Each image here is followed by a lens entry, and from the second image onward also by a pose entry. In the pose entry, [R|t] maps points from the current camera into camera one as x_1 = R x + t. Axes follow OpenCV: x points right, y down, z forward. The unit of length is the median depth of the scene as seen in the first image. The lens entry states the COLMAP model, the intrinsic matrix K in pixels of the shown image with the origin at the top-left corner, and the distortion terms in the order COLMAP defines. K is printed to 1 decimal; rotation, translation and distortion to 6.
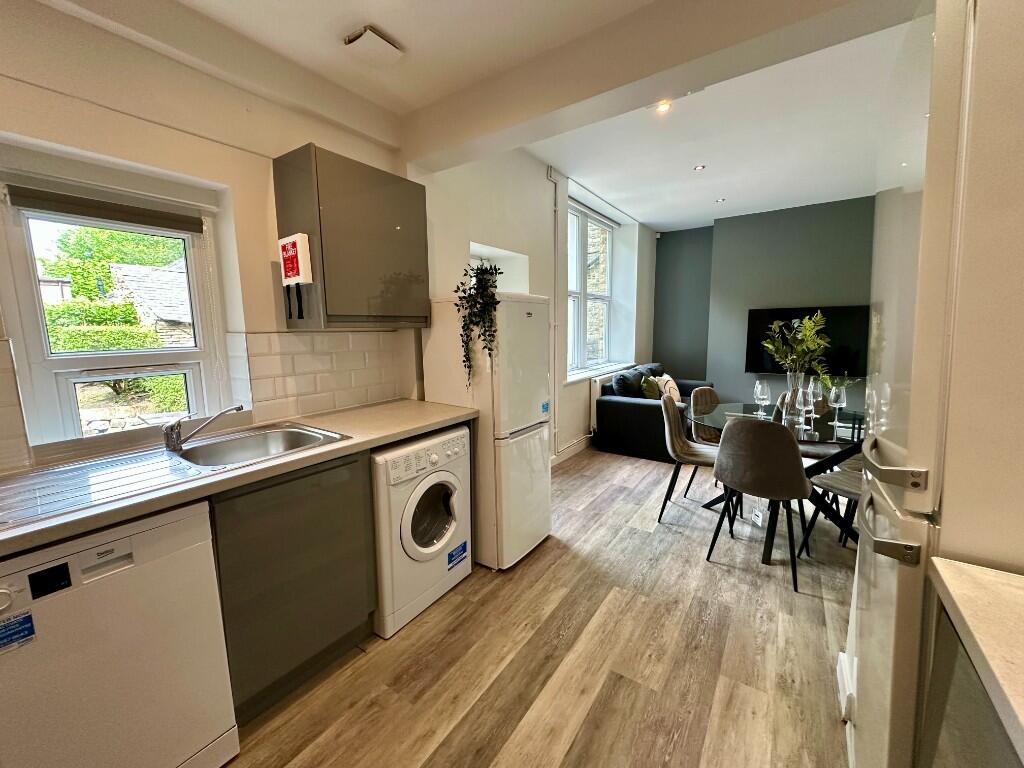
lens RADIAL K [[410.5, 0, 512.0], [0, 410.5, 384.0], [0, 0, 1]] dist [0.018915, -0.000062]
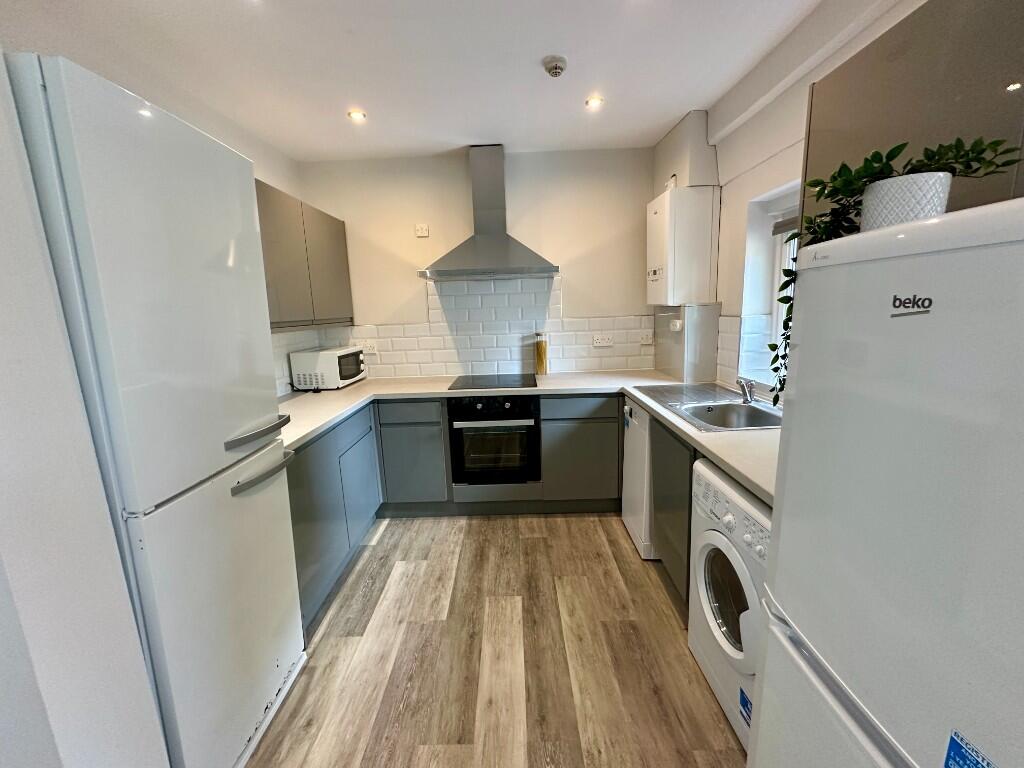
lens RADIAL K [[410.5, 0, 512.0], [0, 410.5, 384.0], [0, 0, 1]] dist [0.018915, -0.000062]
pose [[-0.819545, 0.146121, -0.554070, 0.539554], [-0.036081, 0.951862, 0.304396, -0.271856], [0.571877, 0.269457, -0.774822, 1.515392]]
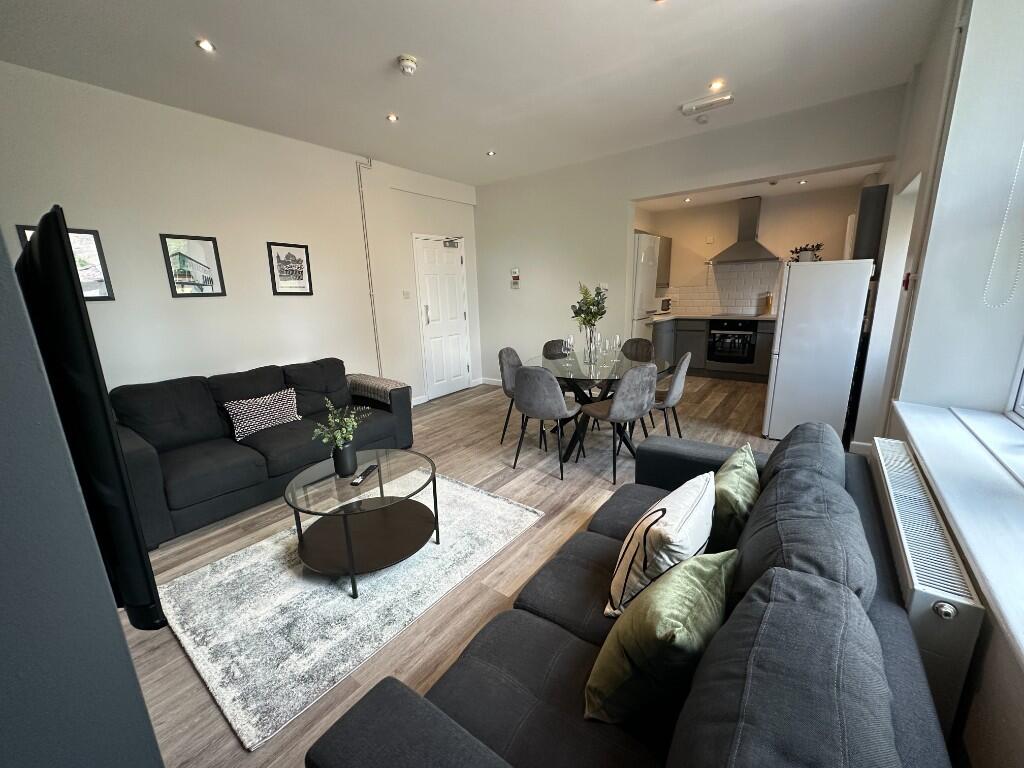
lens RADIAL K [[410.5, 0, 512.0], [0, 410.5, 384.0], [0, 0, 1]] dist [0.018915, -0.000062]
pose [[-0.998789, 0.025510, 0.042076, 1.465173], [0.039088, 0.930755, 0.363547, -0.576786], [-0.029889, 0.364752, -0.930625, 3.771028]]
